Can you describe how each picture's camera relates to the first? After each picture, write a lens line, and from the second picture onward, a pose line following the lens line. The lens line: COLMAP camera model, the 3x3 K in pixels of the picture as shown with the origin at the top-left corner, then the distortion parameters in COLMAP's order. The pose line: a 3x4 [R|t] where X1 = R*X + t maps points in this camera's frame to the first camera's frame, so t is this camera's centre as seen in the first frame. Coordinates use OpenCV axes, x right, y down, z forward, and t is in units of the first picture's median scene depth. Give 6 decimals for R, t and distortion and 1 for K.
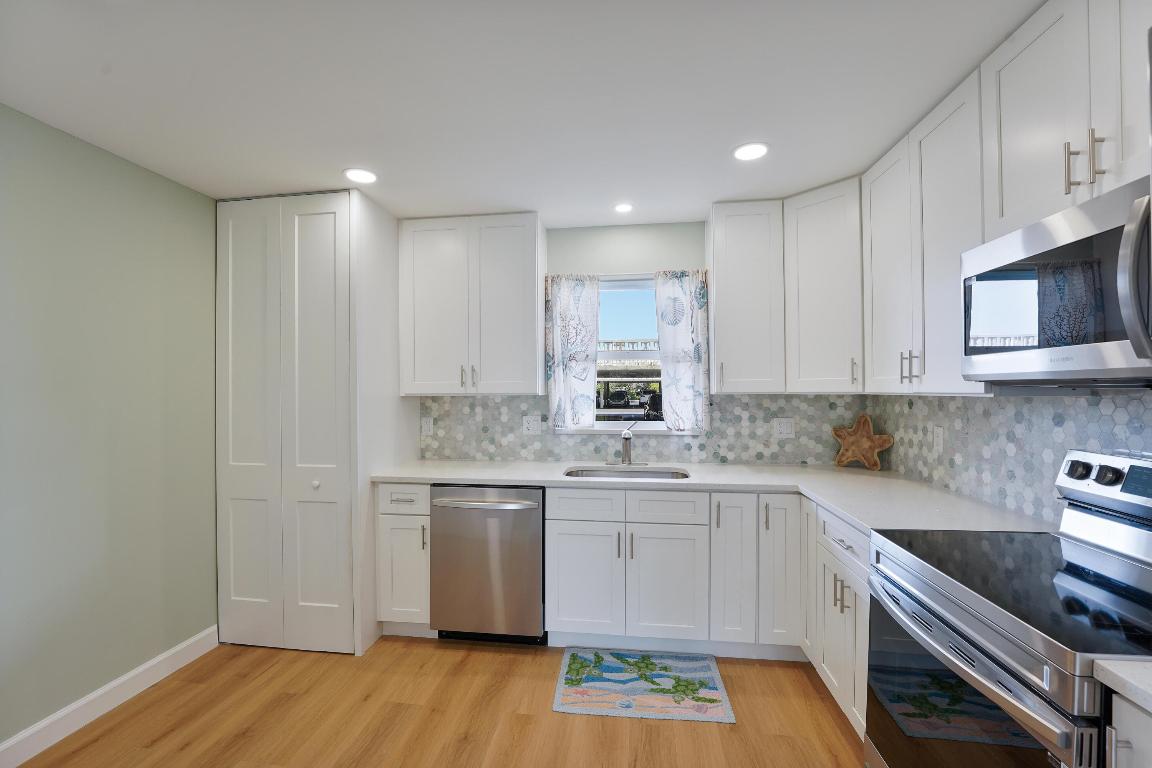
lens RADIAL K [[516.6, 0, 570.4], [0, 516.6, 386.2], [0, 0, 1]] dist [-0.041980, -0.000870]
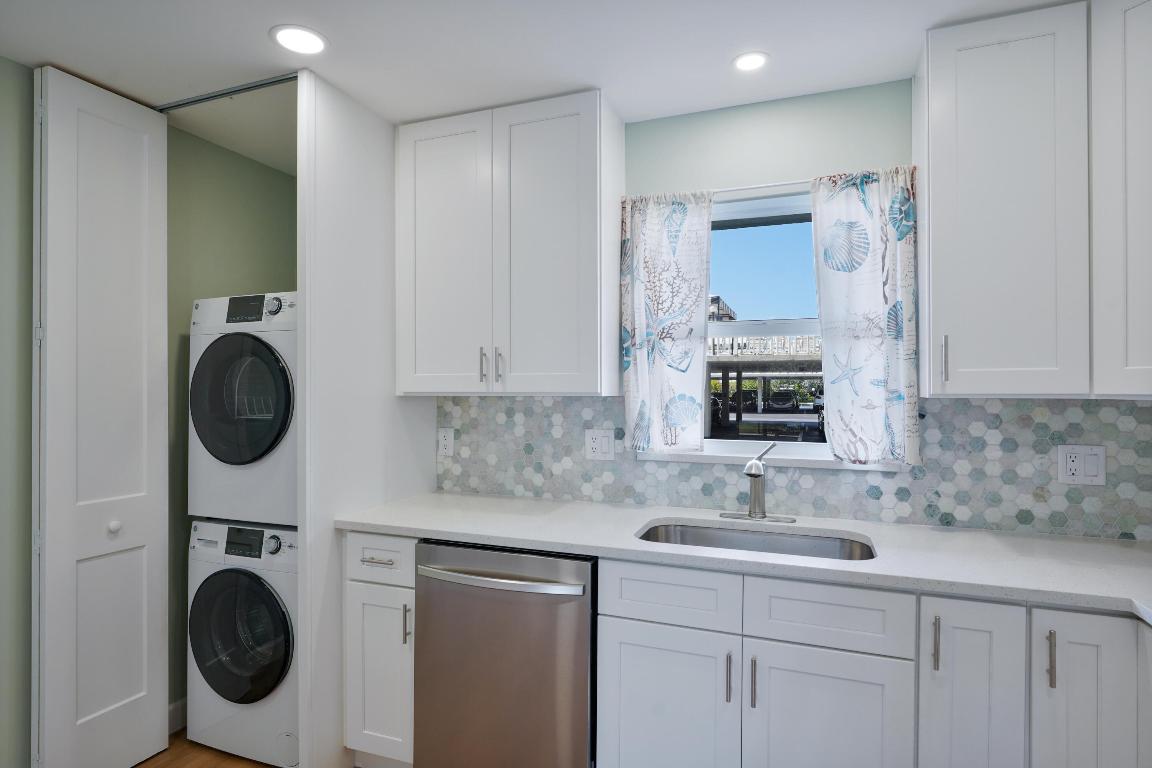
lens RADIAL K [[604.6, 0, 578.8], [0, 604.6, 388.1], [0, 0, 1]] dist [-0.012384, 0.001283]
pose [[0.968359, 0.005799, -0.249494, 0.086245], [-0.003992, 0.999962, 0.007746, 0.002658], [0.249529, -0.006505, 0.968345, 0.313151]]
